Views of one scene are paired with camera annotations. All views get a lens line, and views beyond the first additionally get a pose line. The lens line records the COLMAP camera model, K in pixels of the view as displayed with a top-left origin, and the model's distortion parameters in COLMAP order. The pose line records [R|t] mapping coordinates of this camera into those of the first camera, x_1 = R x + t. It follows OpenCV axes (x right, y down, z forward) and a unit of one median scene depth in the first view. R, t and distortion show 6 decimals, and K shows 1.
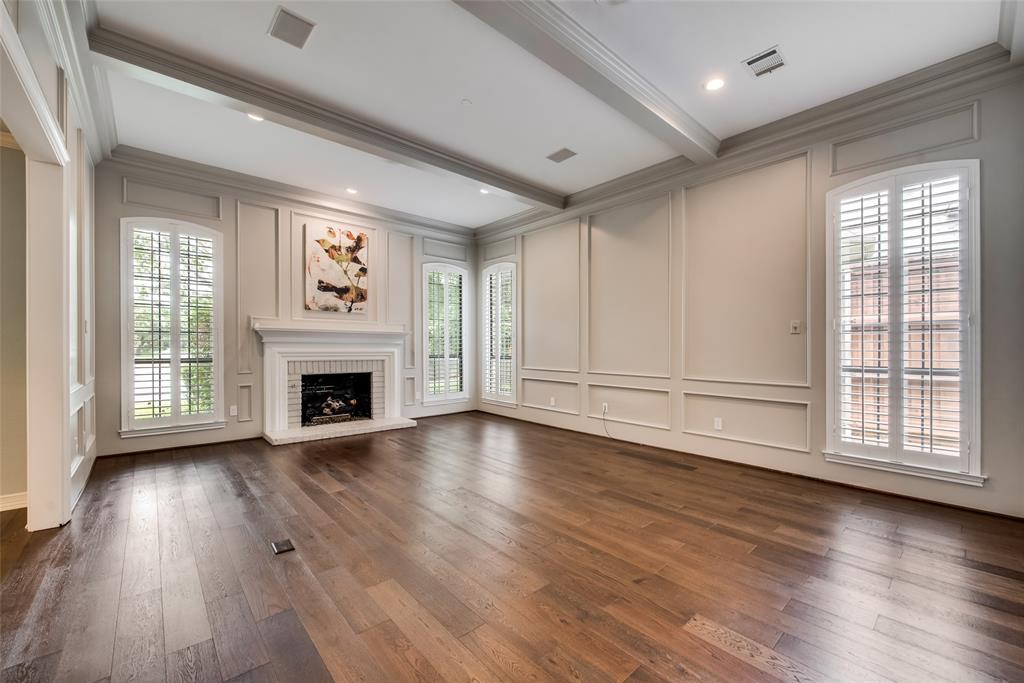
lens RADIAL K [[410.8, 0, 512.3], [0, 410.8, 343.2], [0, 0, 1]] dist [-0.003658, -0.000549]
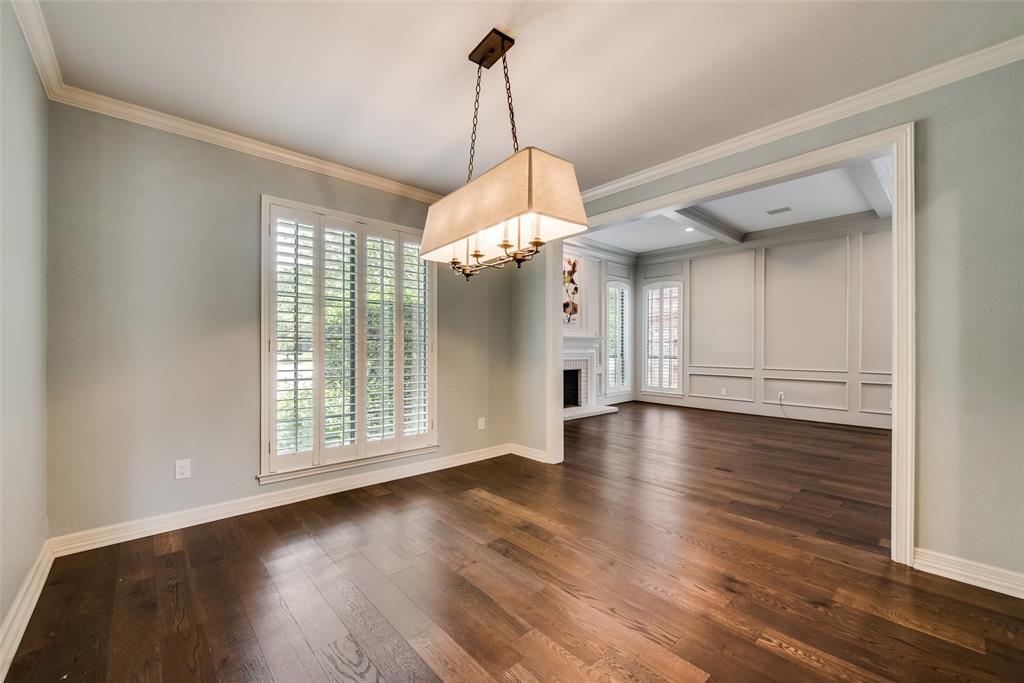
lens RADIAL K [[410.8, 0, 512.5], [0, 410.8, 348.7], [0, 0, 1]] dist [0.002815, 0.000270]
pose [[0.999948, -0.001695, 0.010038, -0.576079], [0.001552, 0.999897, 0.014240, -0.011417], [-0.010061, -0.014223, 0.999848, -0.276297]]
